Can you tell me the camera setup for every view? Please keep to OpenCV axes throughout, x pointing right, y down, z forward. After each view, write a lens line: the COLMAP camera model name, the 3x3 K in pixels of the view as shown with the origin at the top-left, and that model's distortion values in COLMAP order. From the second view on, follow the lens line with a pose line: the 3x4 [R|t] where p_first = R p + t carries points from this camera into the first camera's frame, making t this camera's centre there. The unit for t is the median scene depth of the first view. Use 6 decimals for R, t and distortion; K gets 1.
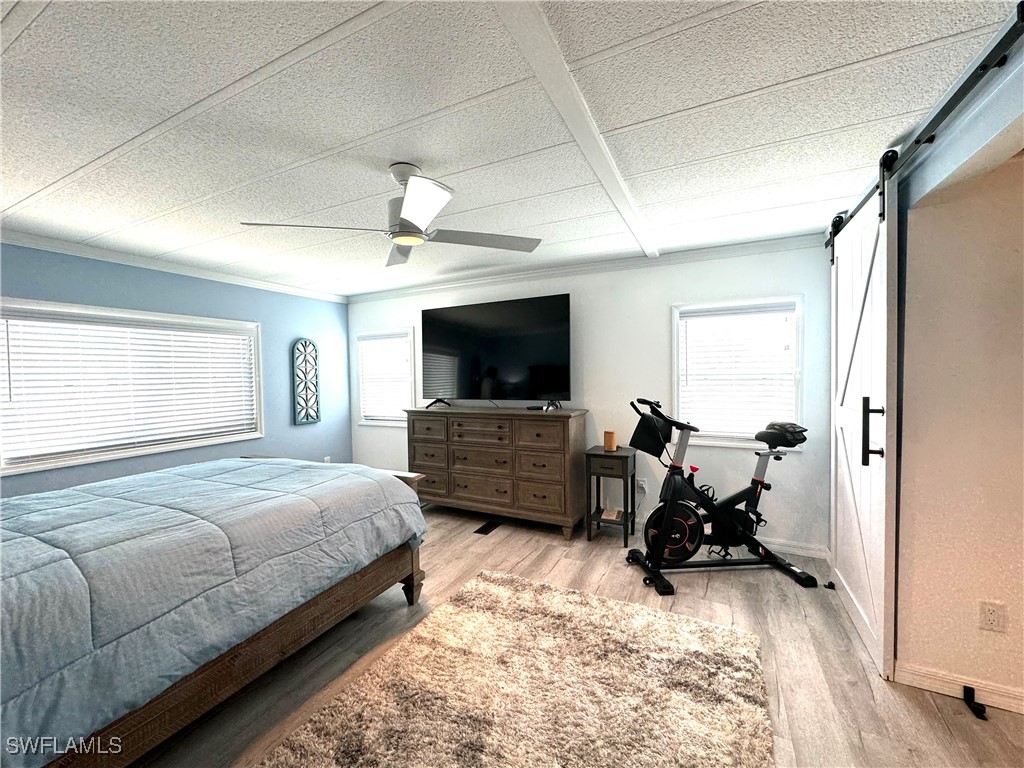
lens RADIAL K [[408.7, 0, 511.0], [0, 408.7, 384.3], [0, 0, 1]] dist [-0.003366, 0.000474]
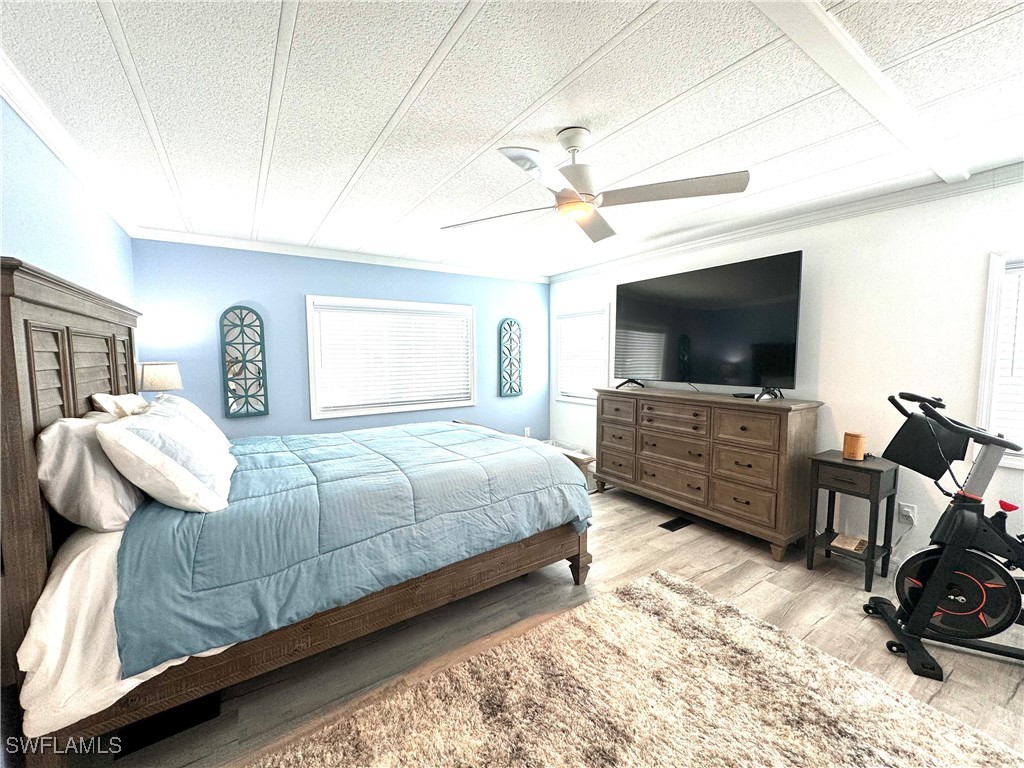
lens RADIAL K [[408.7, 0, 512.7], [0, 408.7, 384.1], [0, 0, 1]] dist [-0.003366, 0.000474]
pose [[0.869663, 0.051103, -0.490993, 0.082758], [-0.023585, 0.997793, 0.062076, -0.007811], [0.493082, -0.042405, 0.868949, 0.071482]]
